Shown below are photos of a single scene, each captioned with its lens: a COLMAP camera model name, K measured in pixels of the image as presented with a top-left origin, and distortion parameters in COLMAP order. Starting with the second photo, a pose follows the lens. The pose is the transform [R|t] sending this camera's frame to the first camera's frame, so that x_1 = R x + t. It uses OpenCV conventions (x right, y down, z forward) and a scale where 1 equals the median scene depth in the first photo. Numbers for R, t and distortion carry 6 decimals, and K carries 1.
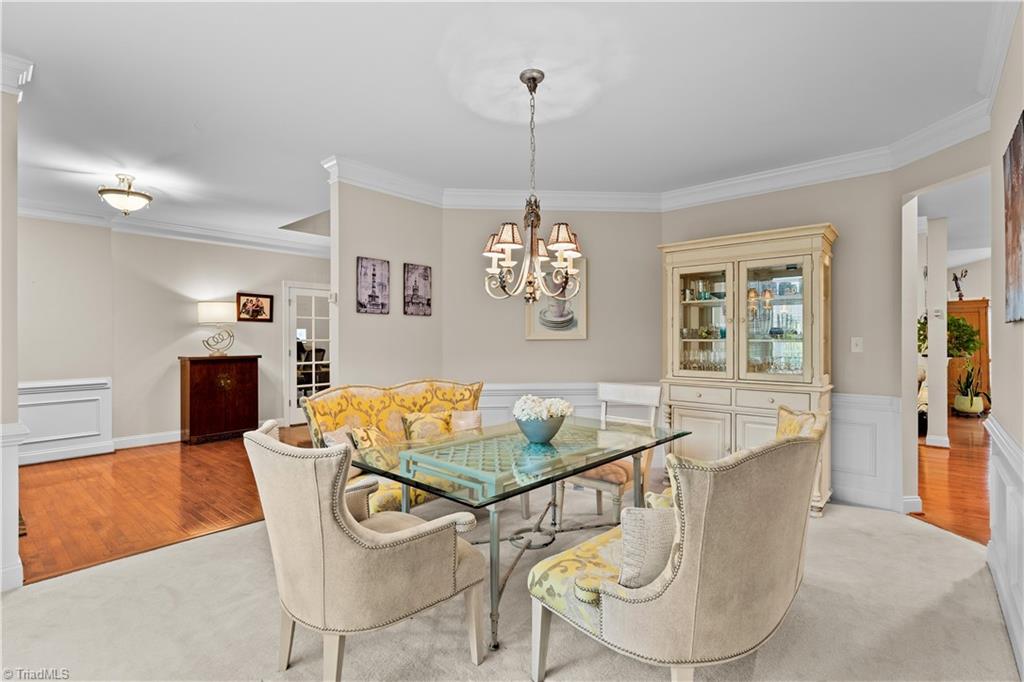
lens RADIAL K [[484.7, 0, 511.4], [0, 484.7, 336.4], [0, 0, 1]] dist [-0.005918, -0.000358]
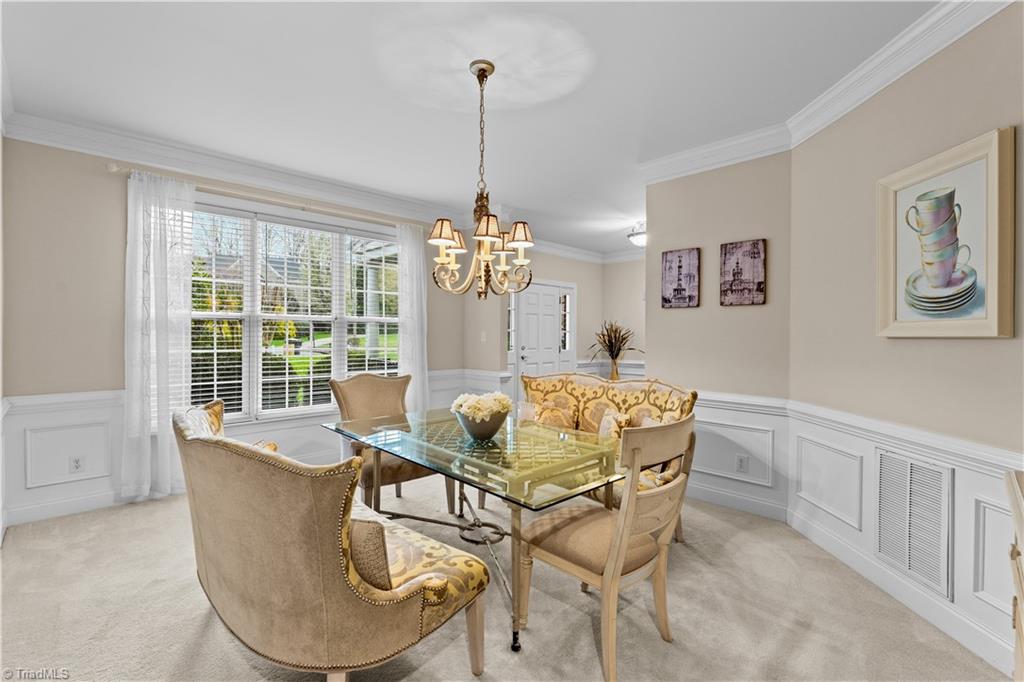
lens RADIAL K [[468.5, 0, 511.8], [0, 468.5, 339.0], [0, 0, 1]] dist [-0.017823, -0.001217]
pose [[-0.086527, 0.010282, -0.996196, 0.648363], [0.000709, 0.999947, 0.010259, 0.004170], [0.996249, 0.000181, -0.086529, 0.743331]]
